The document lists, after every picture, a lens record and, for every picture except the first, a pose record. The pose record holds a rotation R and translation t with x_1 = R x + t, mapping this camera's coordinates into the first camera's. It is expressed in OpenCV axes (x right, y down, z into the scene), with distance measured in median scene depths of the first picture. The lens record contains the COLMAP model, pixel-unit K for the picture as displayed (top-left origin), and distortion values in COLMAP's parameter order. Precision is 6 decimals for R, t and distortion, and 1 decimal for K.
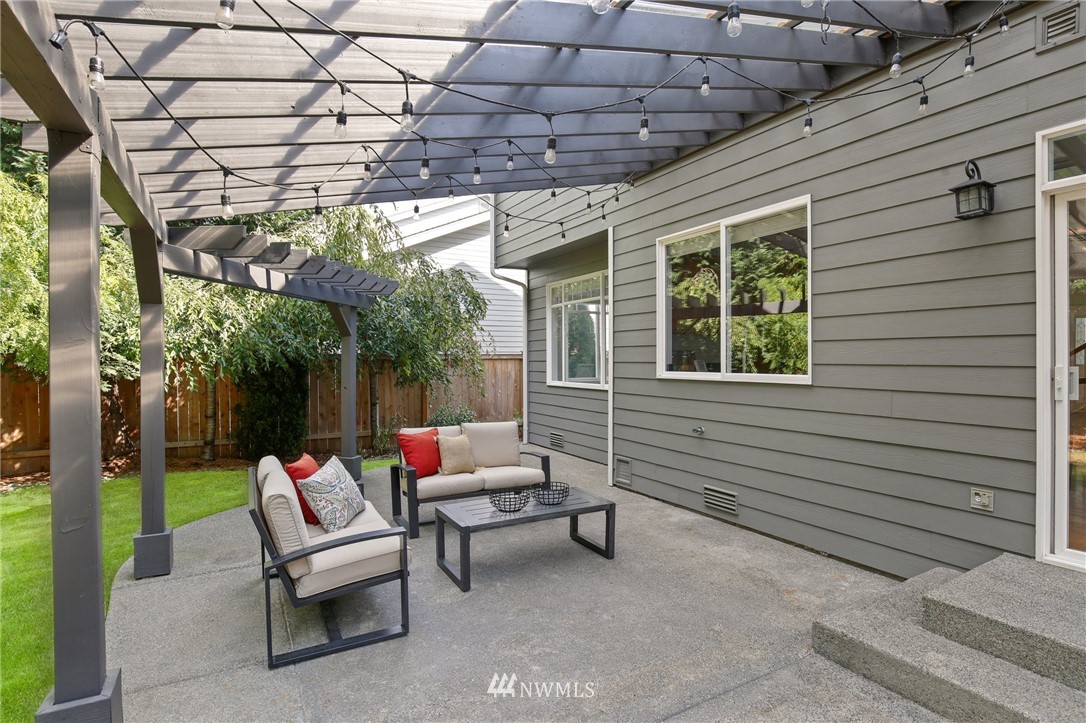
lens RADIAL K [[566.4, 0, 557.5], [0, 566.4, 361.3], [0, 0, 1]] dist [-0.017344, 0.000225]
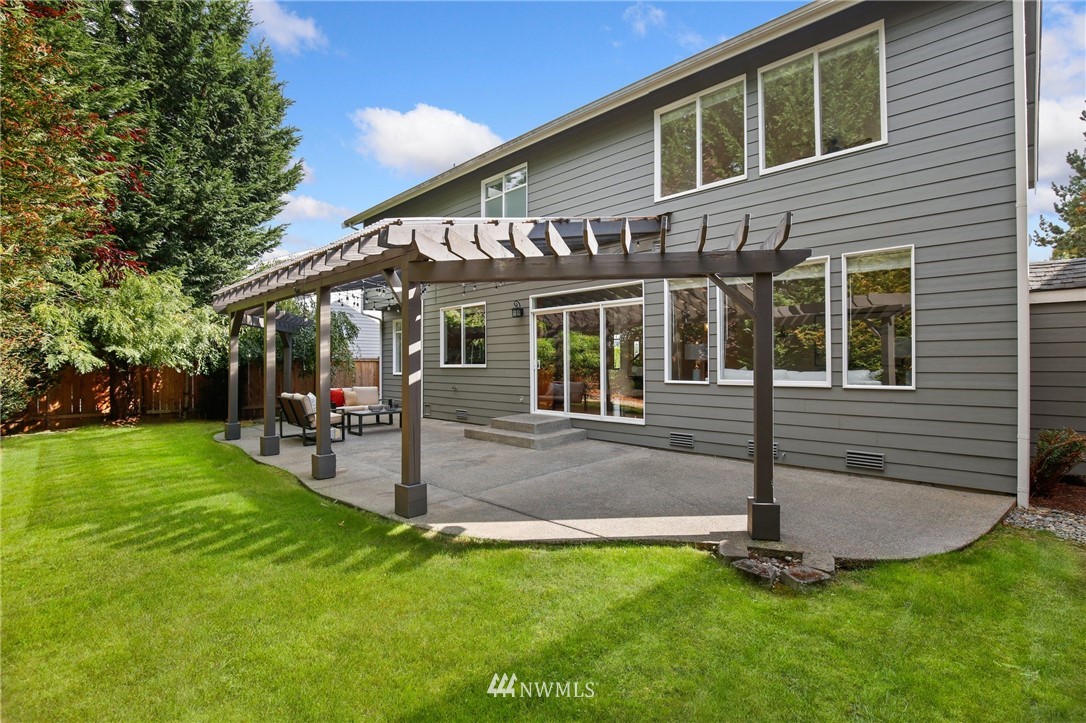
lens RADIAL K [[499.1, 0, 547.8], [0, 499.1, 362.9], [0, 0, 1]] dist [-0.033127, 0.005335]
pose [[0.963740, 0.003064, 0.266824, 0.035482], [-0.000426, 0.999950, -0.009942, 0.019869], [-0.266841, 0.009468, 0.963694, -0.714417]]
